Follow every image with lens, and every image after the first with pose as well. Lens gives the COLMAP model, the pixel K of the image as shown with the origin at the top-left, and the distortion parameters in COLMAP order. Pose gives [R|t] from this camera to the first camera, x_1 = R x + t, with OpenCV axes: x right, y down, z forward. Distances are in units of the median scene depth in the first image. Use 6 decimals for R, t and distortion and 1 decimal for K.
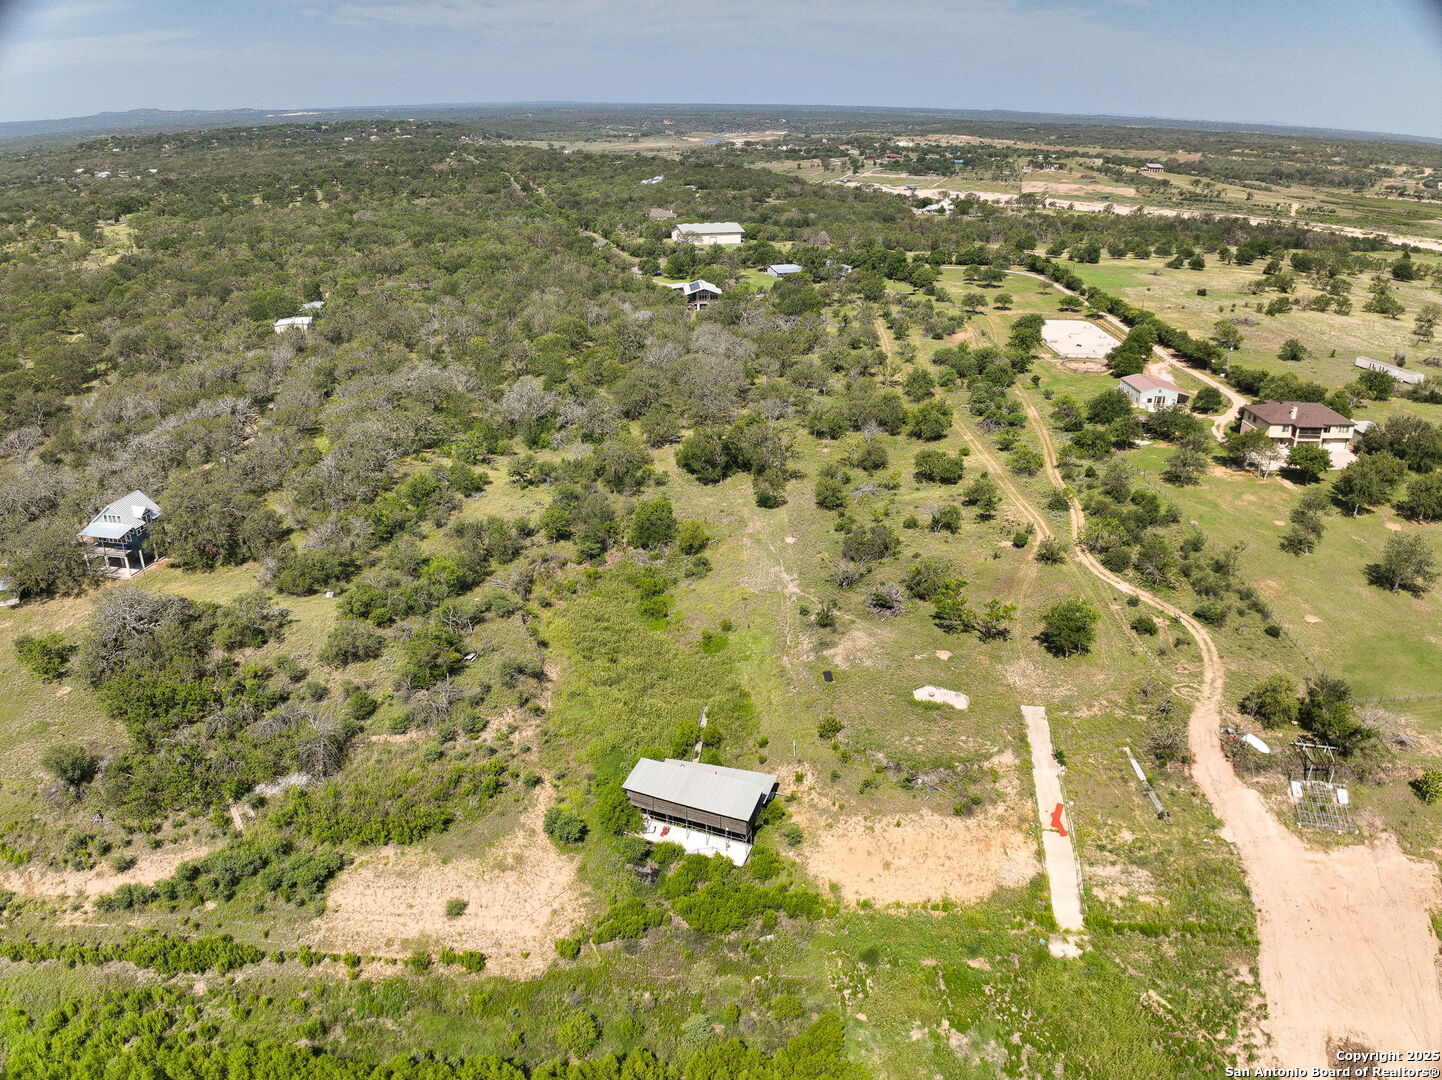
lens RADIAL K [[1043.8, 0, 722.9], [0, 1043.8, 540.0], [0, 0, 1]] dist [-0.100056, -0.016664]
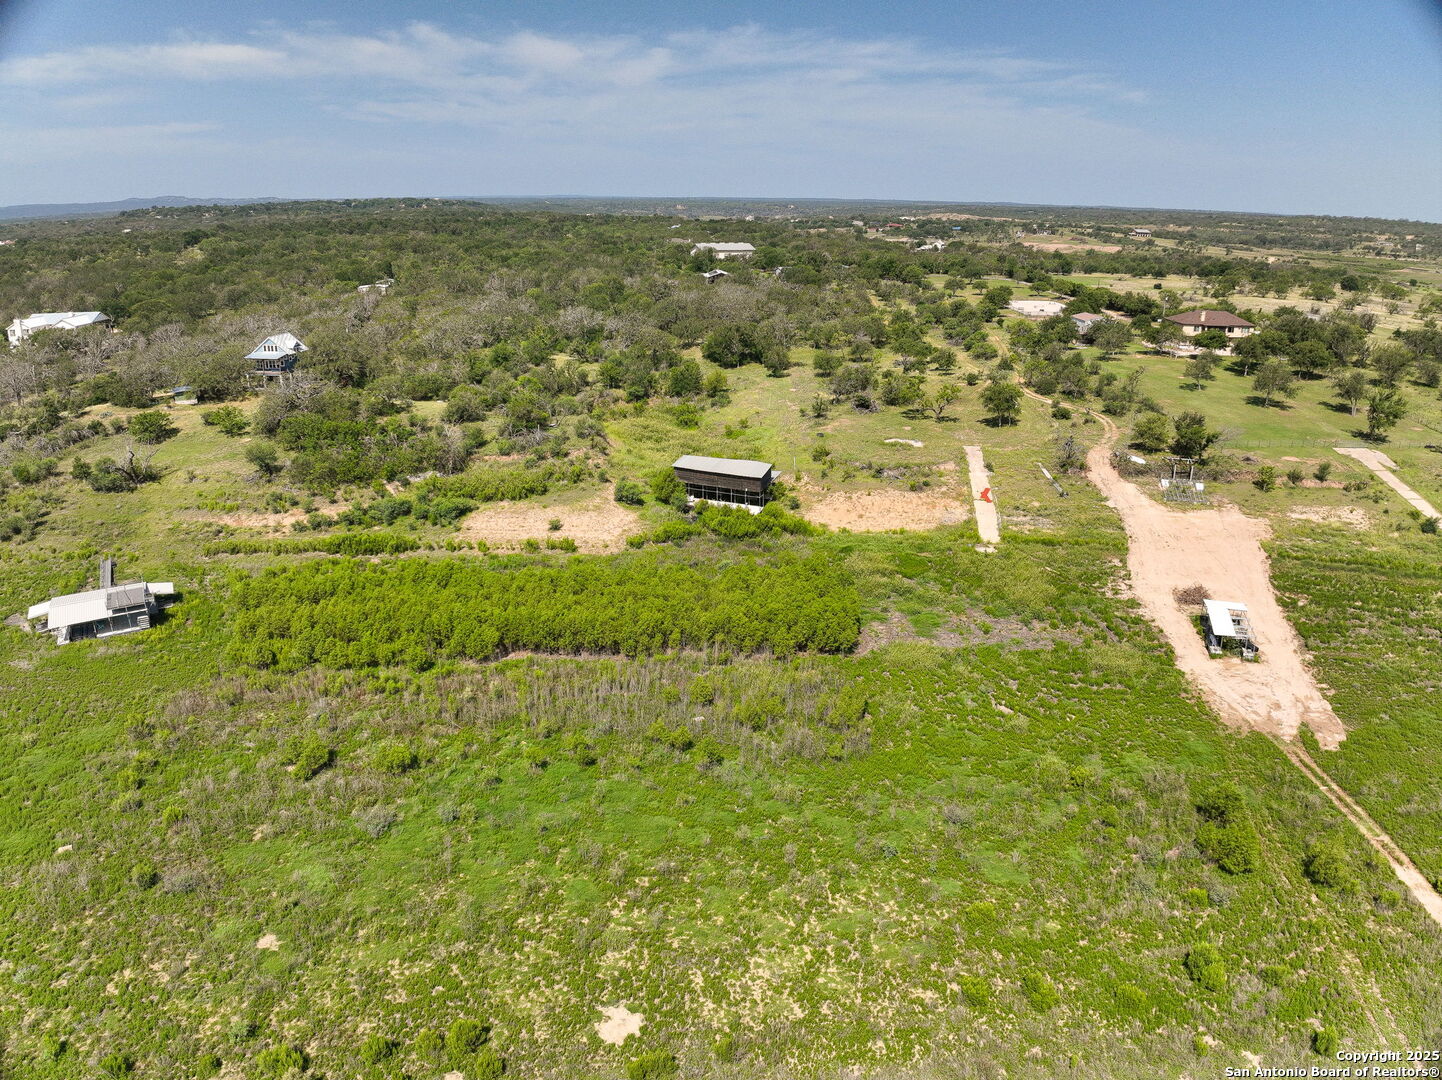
lens RADIAL K [[1043.8, 0, 727.3], [0, 1043.8, 543.2], [0, 0, 1]] dist [-0.100056, -0.016664]
pose [[0.999986, 0.001185, -0.005186, -0.013112], [-0.001606, 0.996644, -0.081842, 0.431996], [0.005072, 0.081849, 0.996632, -0.370929]]
